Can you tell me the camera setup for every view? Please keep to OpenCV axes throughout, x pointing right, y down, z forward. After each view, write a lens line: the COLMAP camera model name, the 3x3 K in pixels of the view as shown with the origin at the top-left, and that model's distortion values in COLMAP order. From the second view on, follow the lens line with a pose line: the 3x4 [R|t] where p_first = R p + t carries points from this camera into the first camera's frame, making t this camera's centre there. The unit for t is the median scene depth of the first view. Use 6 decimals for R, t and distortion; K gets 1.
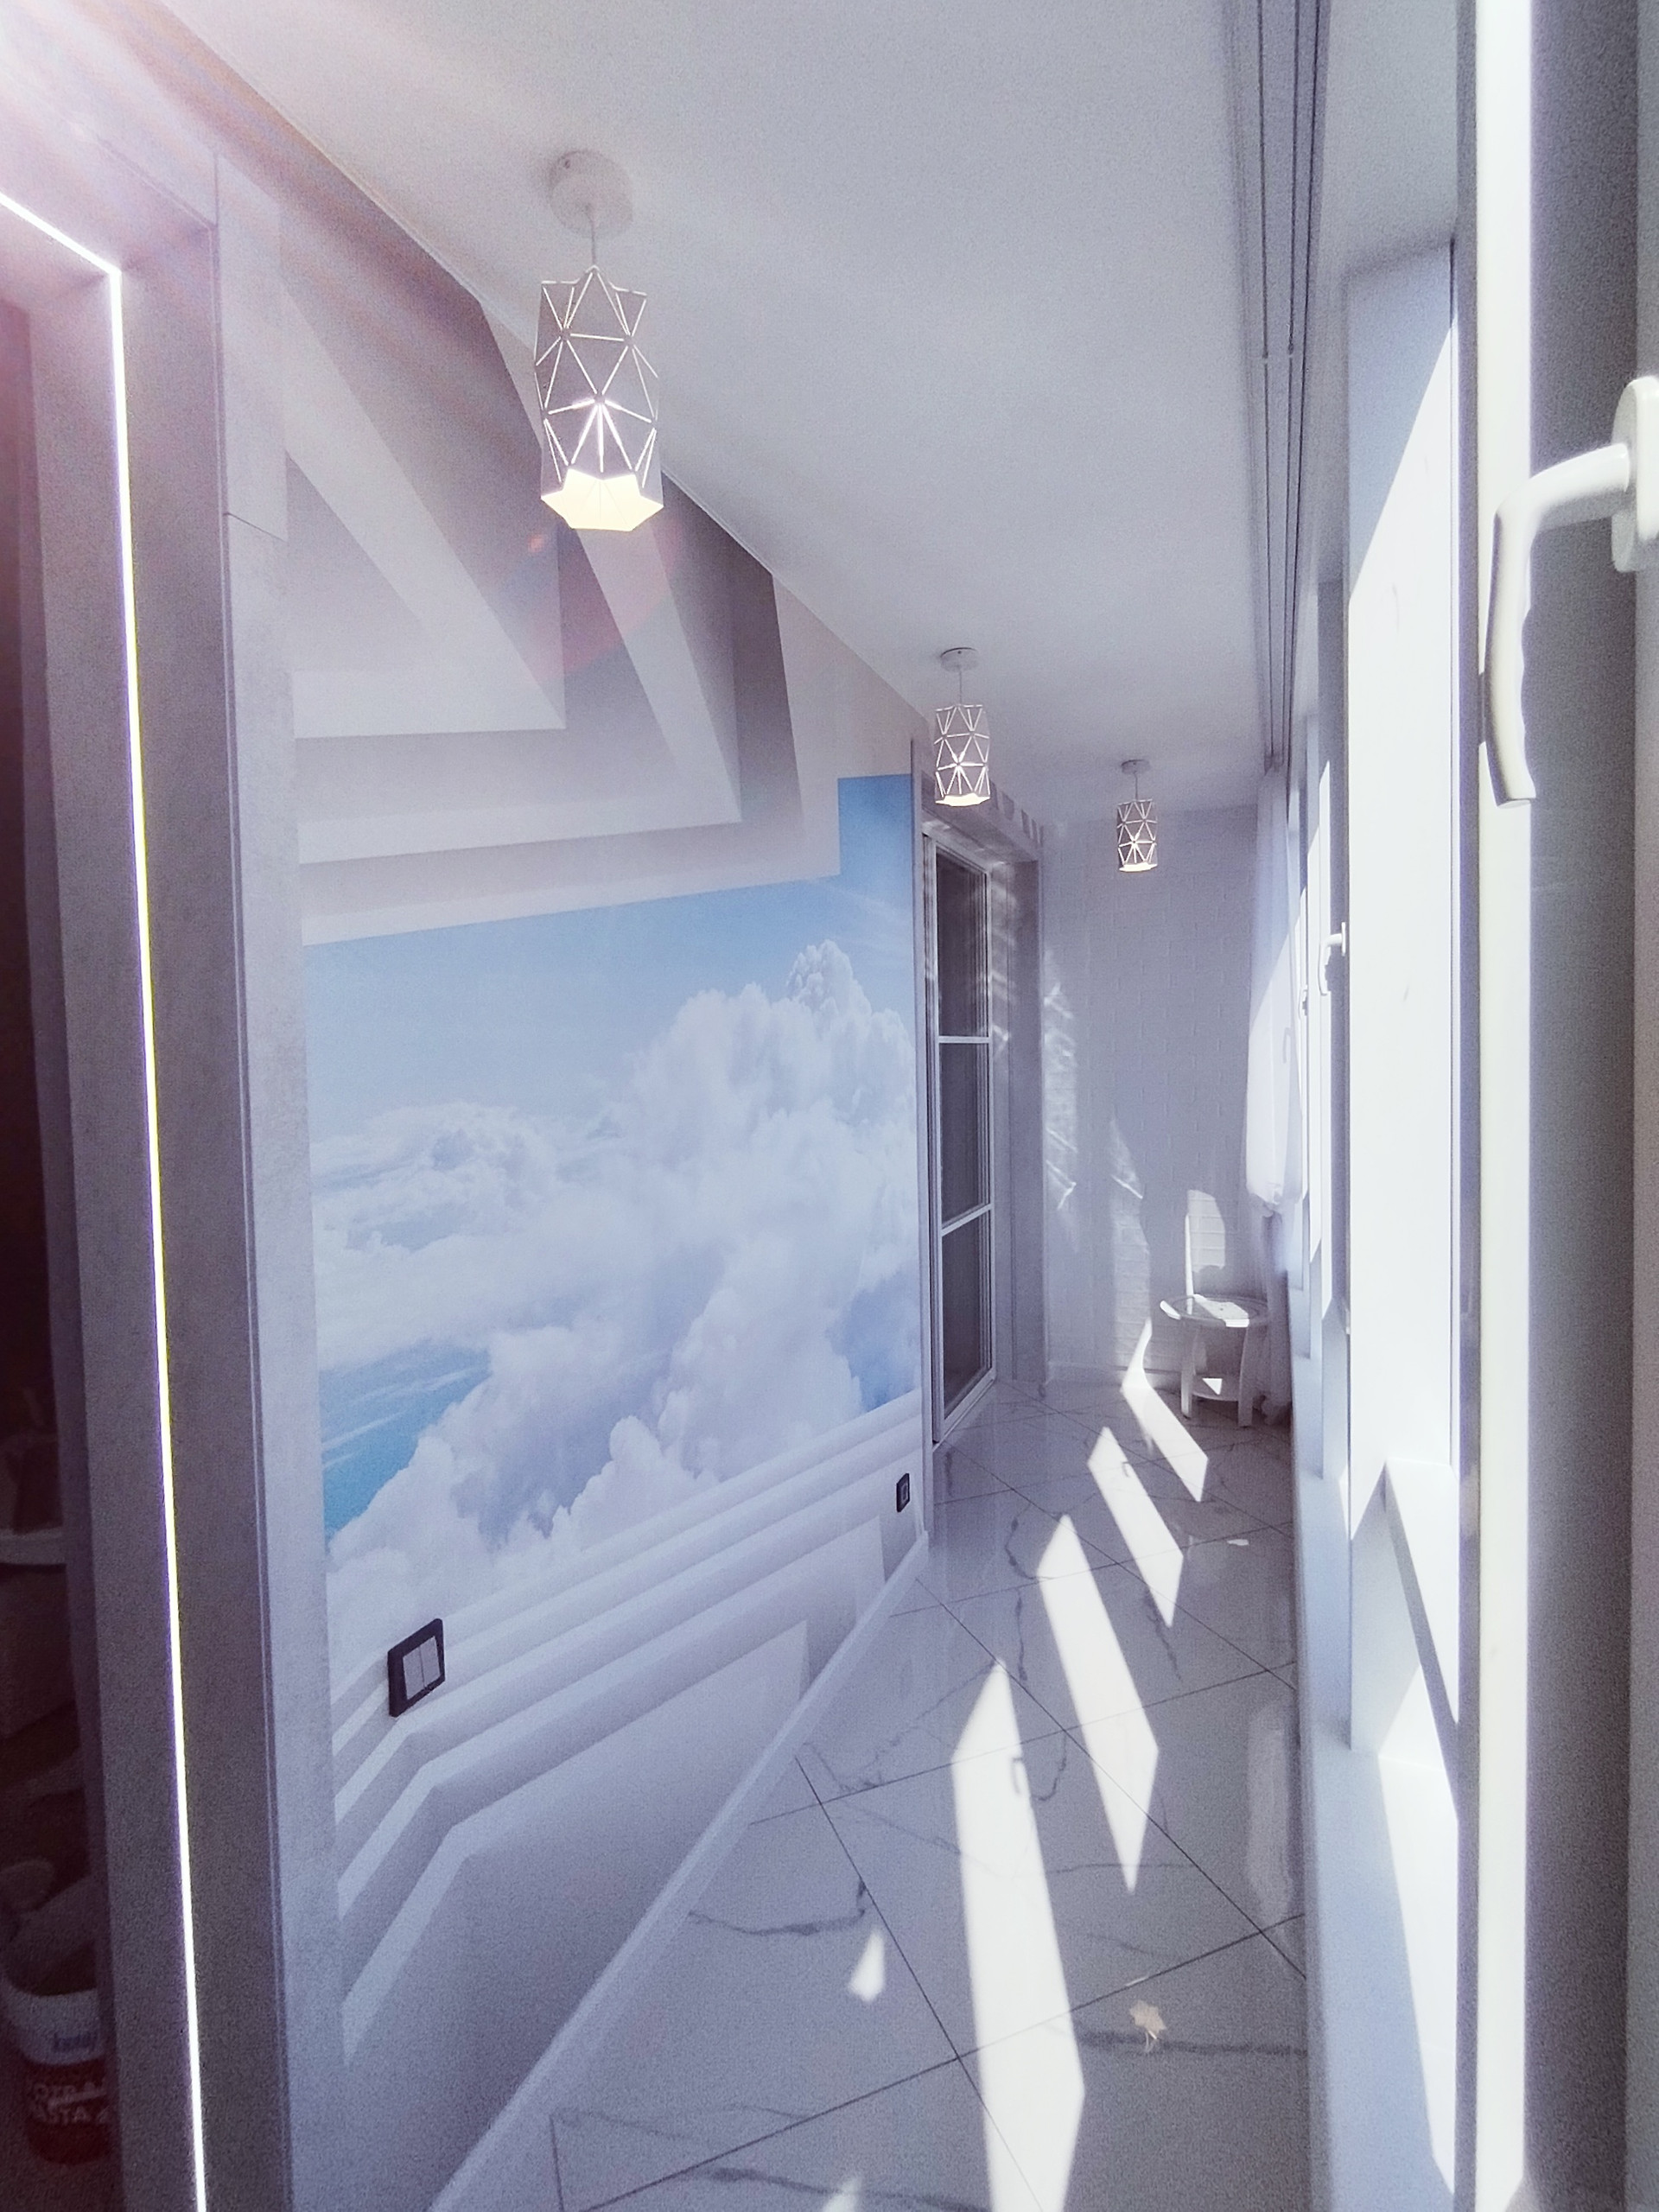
lens RADIAL K [[1097.5, 0, 866.0], [0, 1097.5, 1106.9], [0, 0, 1]] dist [-0.002035, -0.000478]
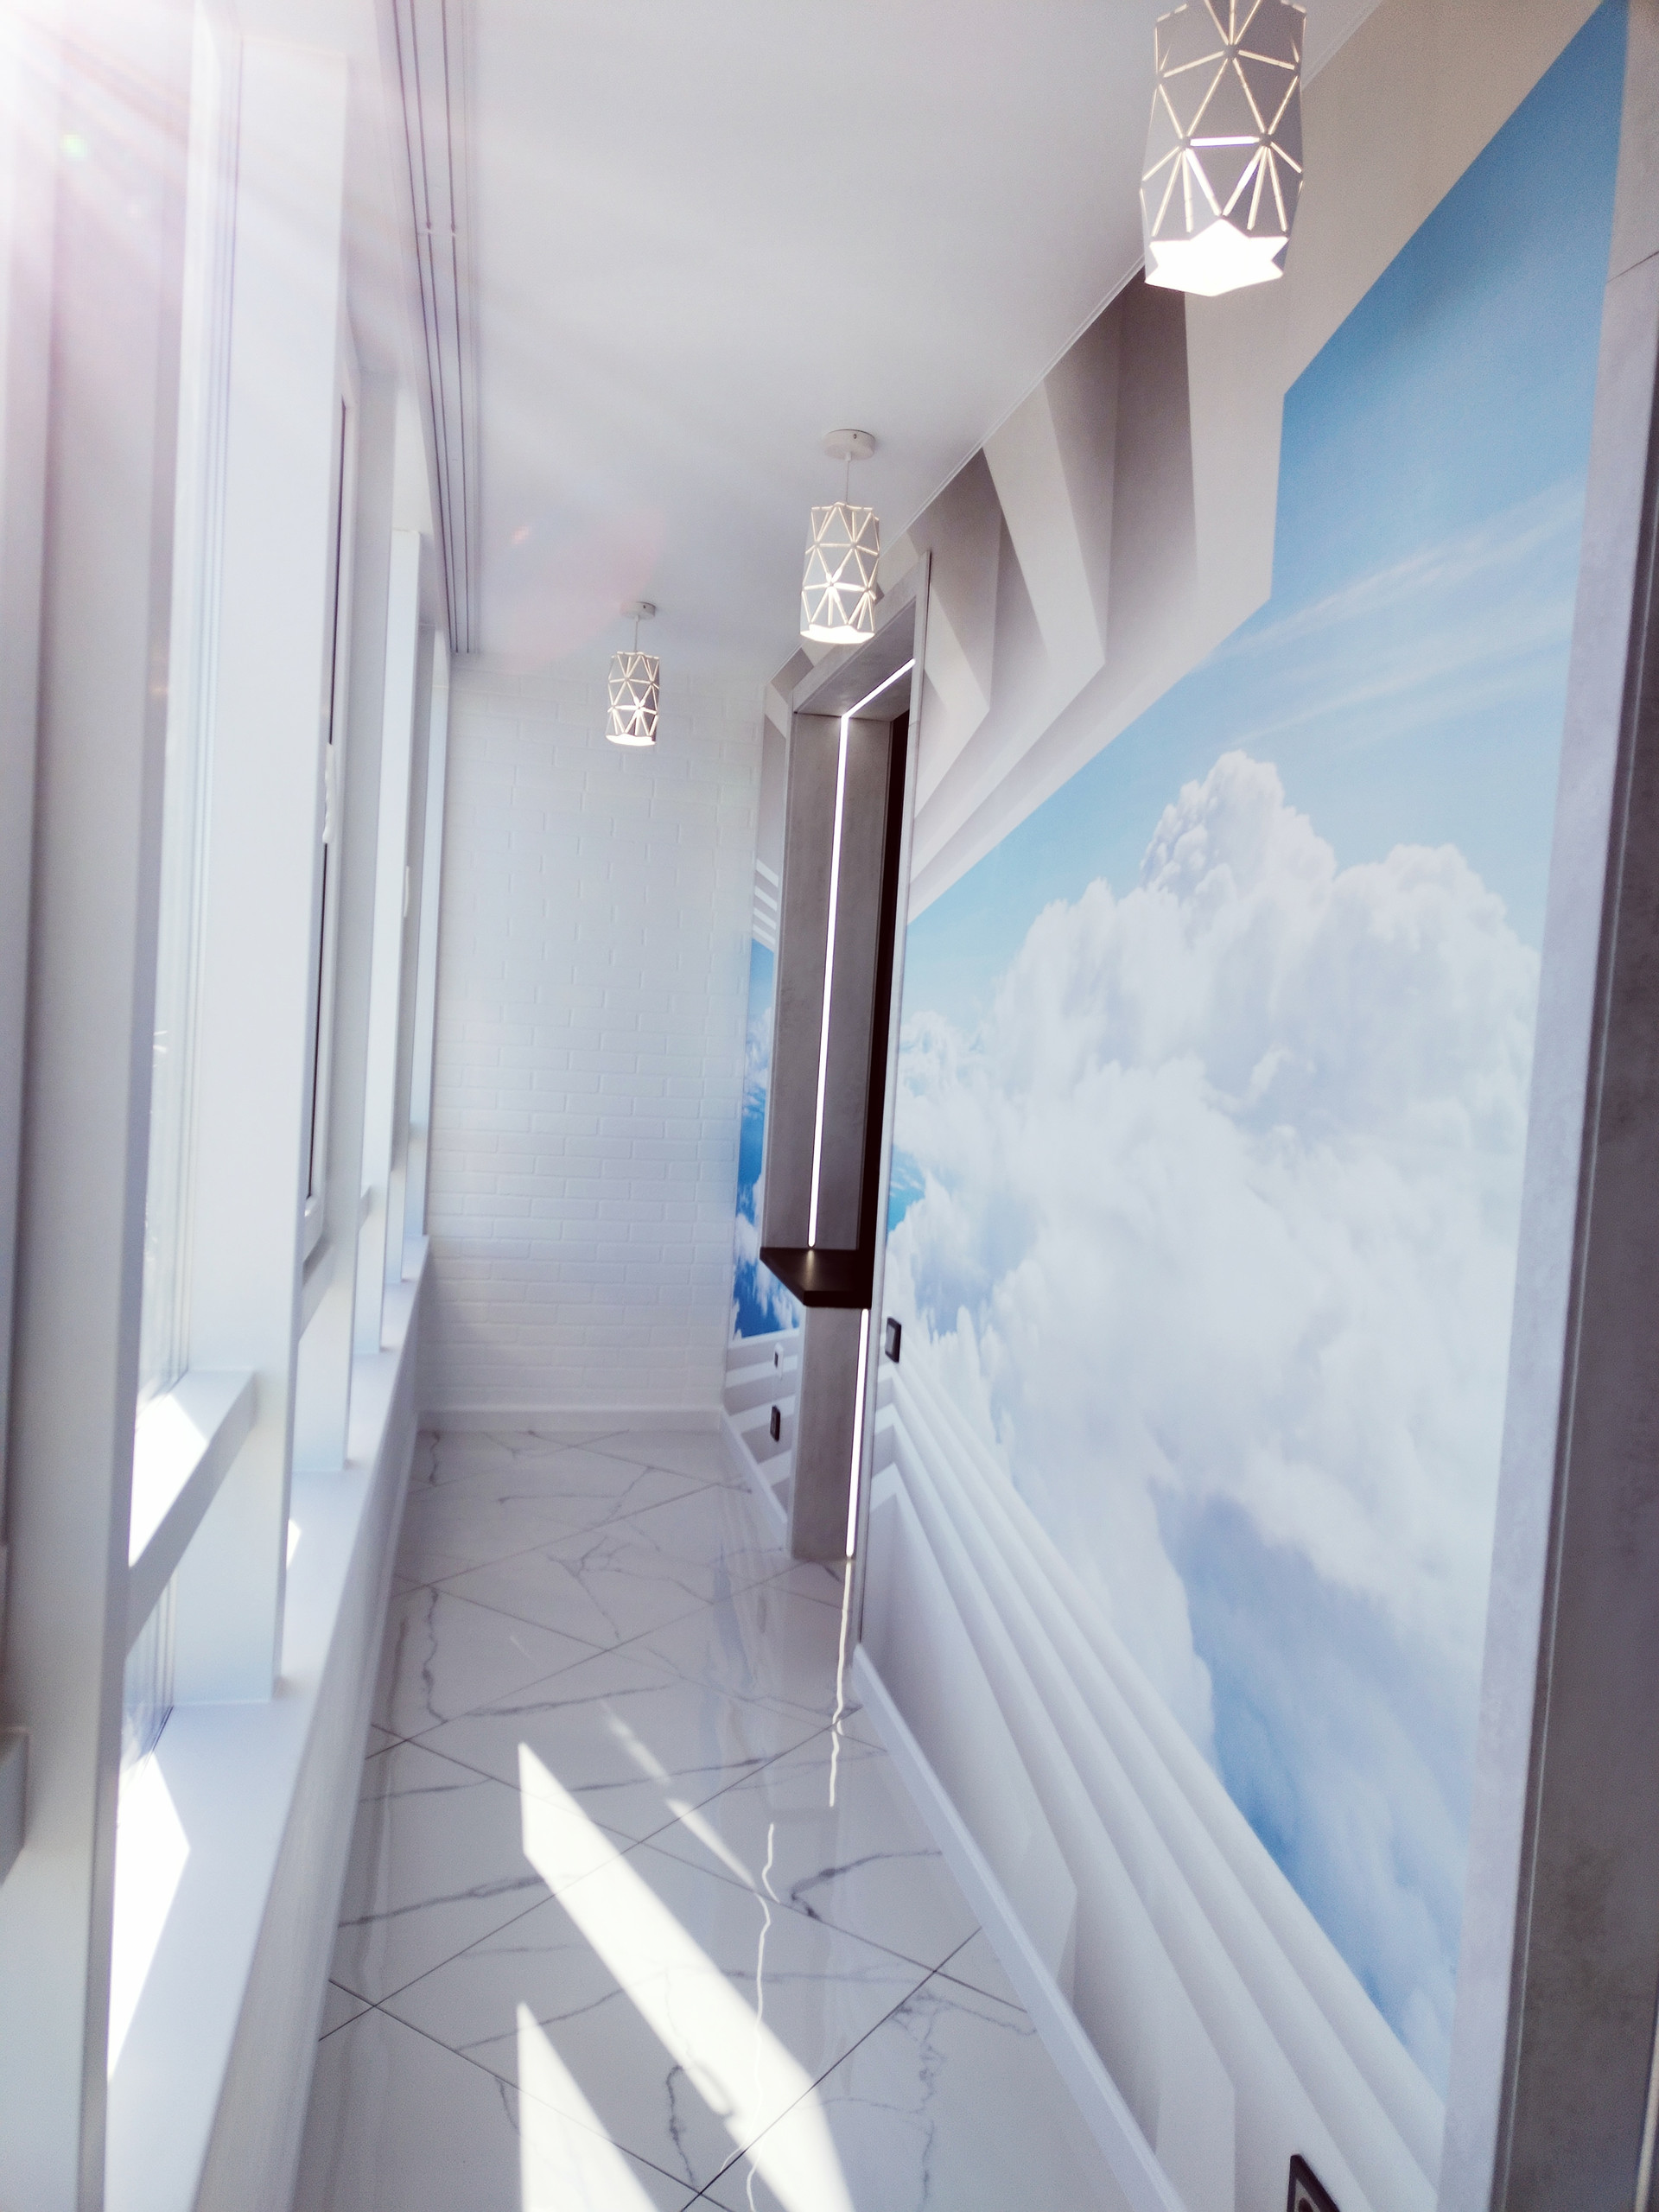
lens RADIAL K [[1678.3, 0, 874.7], [0, 1678.3, 1100.2], [0, 0, 1]] dist [0.069161, -0.077935]
pose [[-0.834319, -0.001454, -0.551280, 0.594819], [-0.066420, 0.992977, 0.097902, -0.063276], [0.547266, 0.118298, -0.828556, 1.748748]]
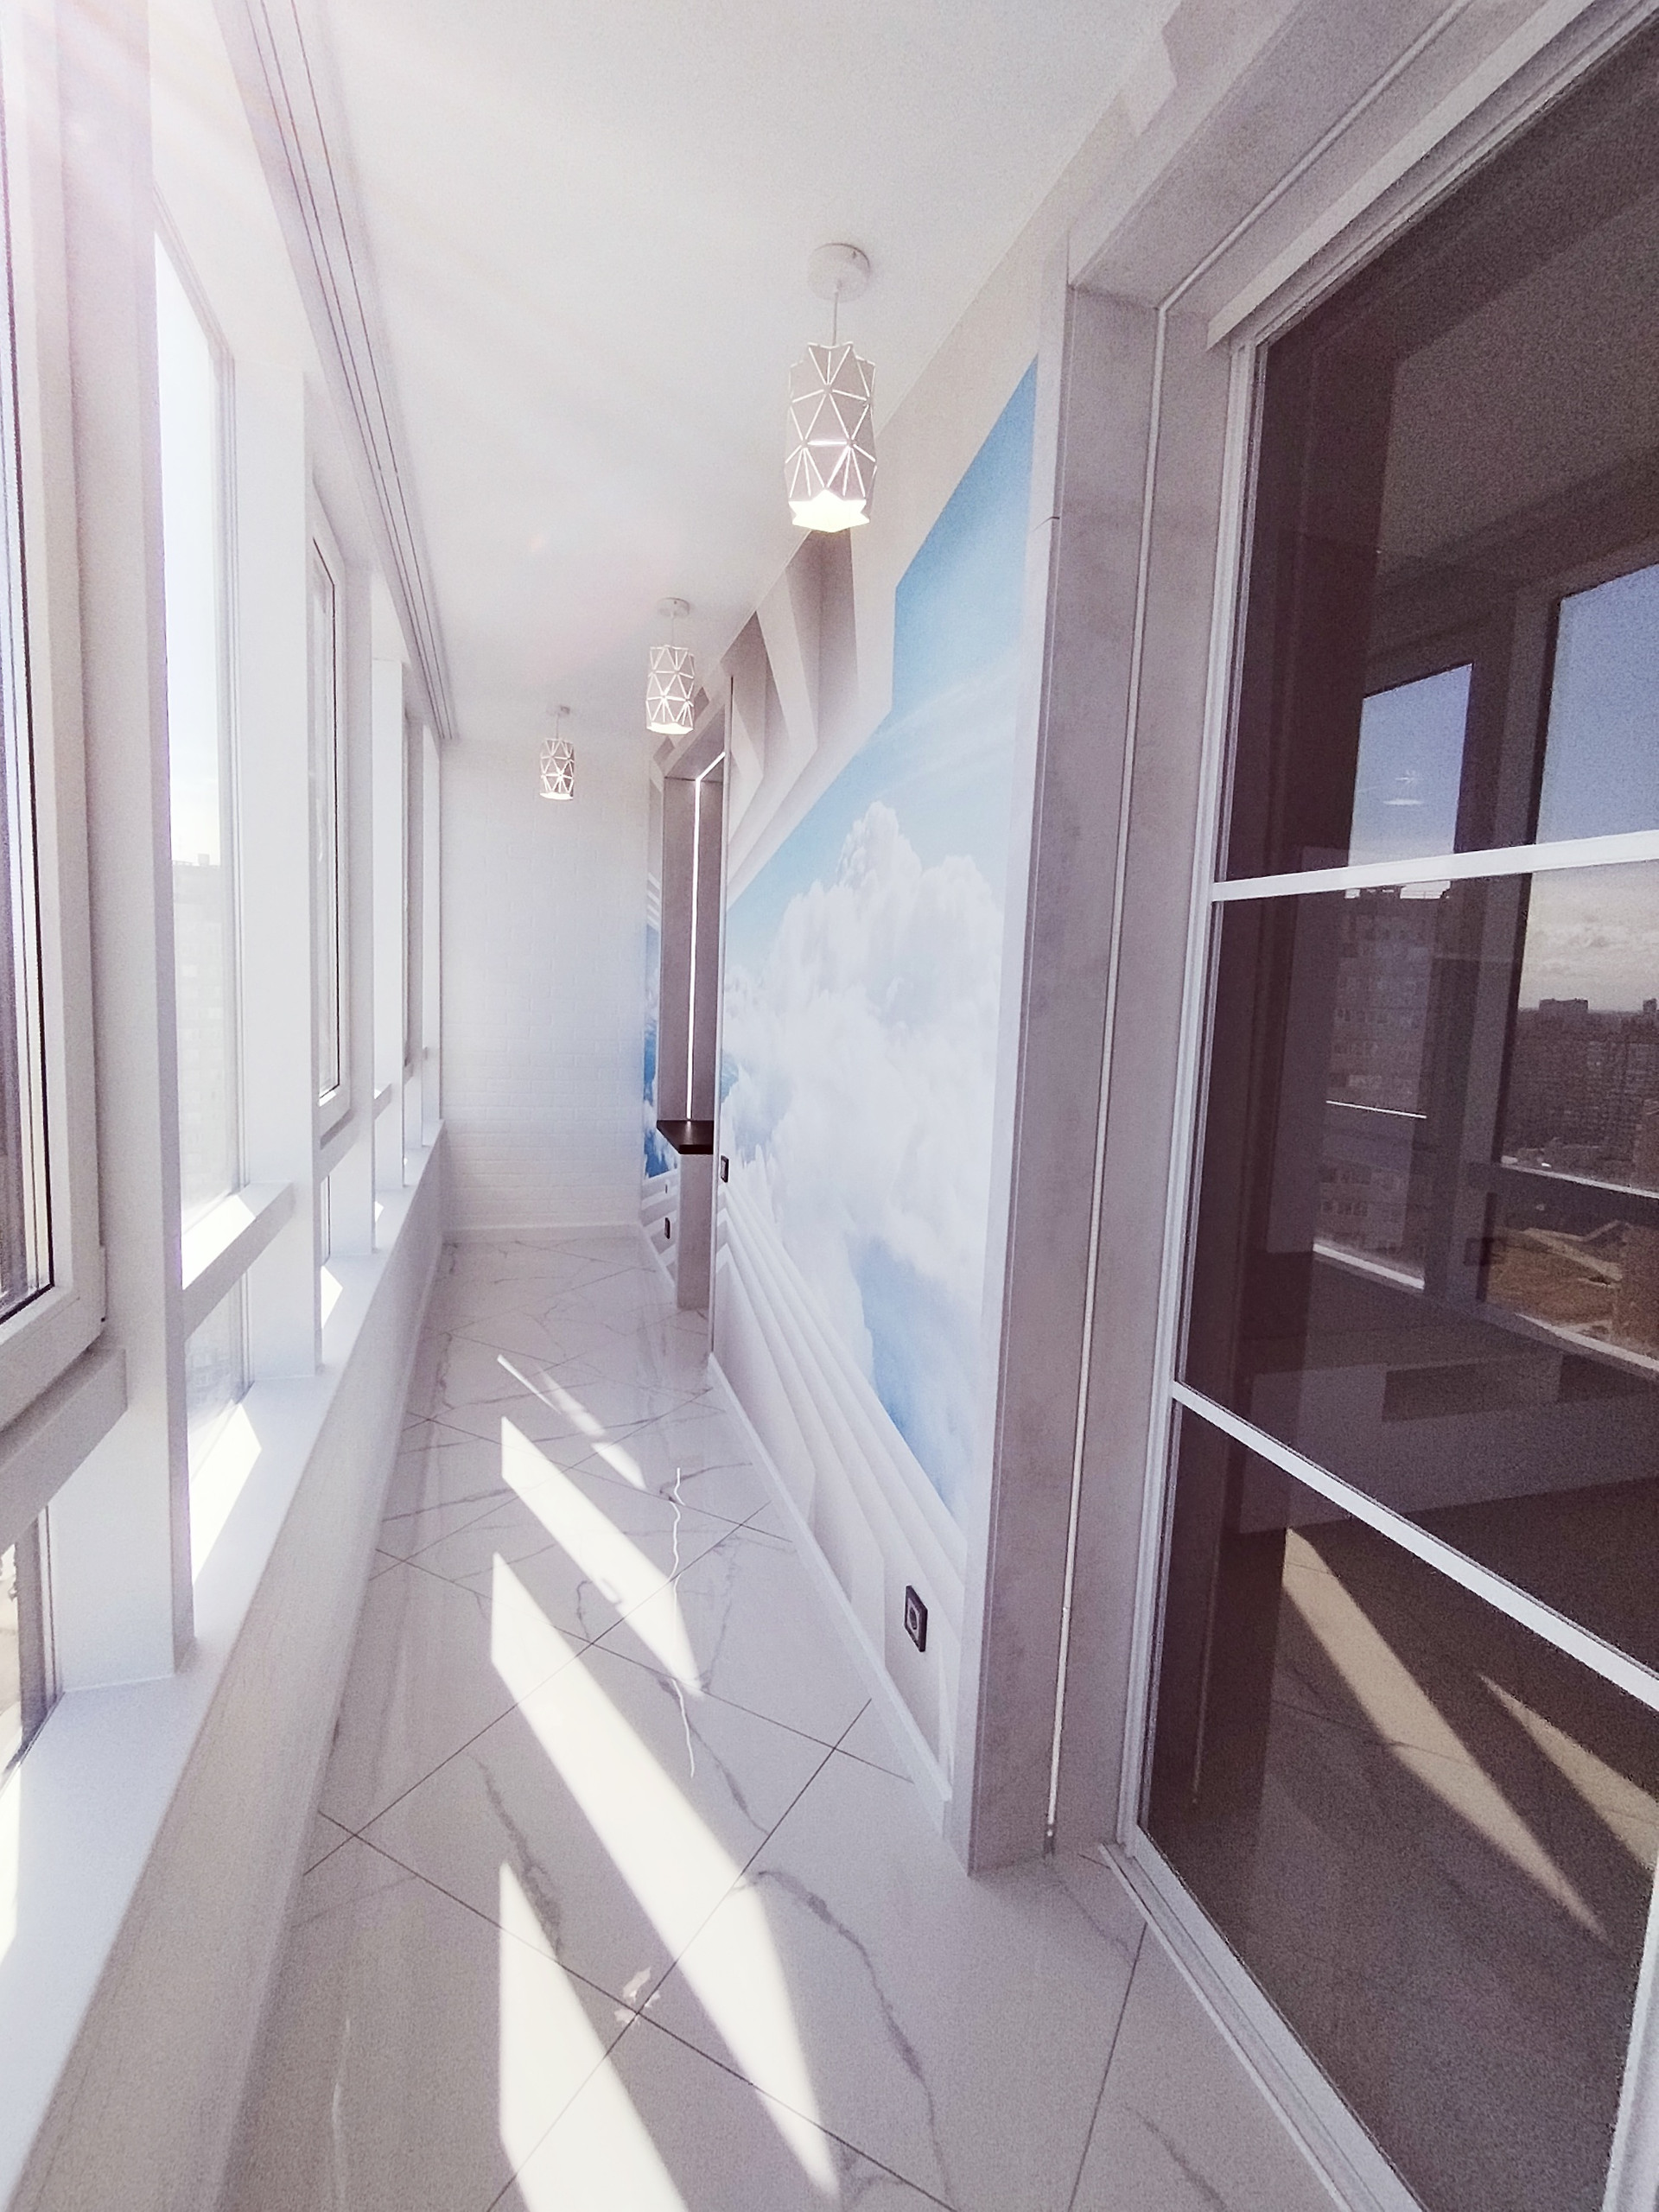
lens RADIAL K [[1097.5, 0, 866.0], [0, 1097.5, 1106.9], [0, 0, 1]] dist [-0.002035, -0.000478]
pose [[-0.782237, 0.059288, -0.620153, 0.576527], [-0.051502, 0.985899, 0.159216, -0.058662], [0.620848, 0.156484, -0.768154, 1.877005]]
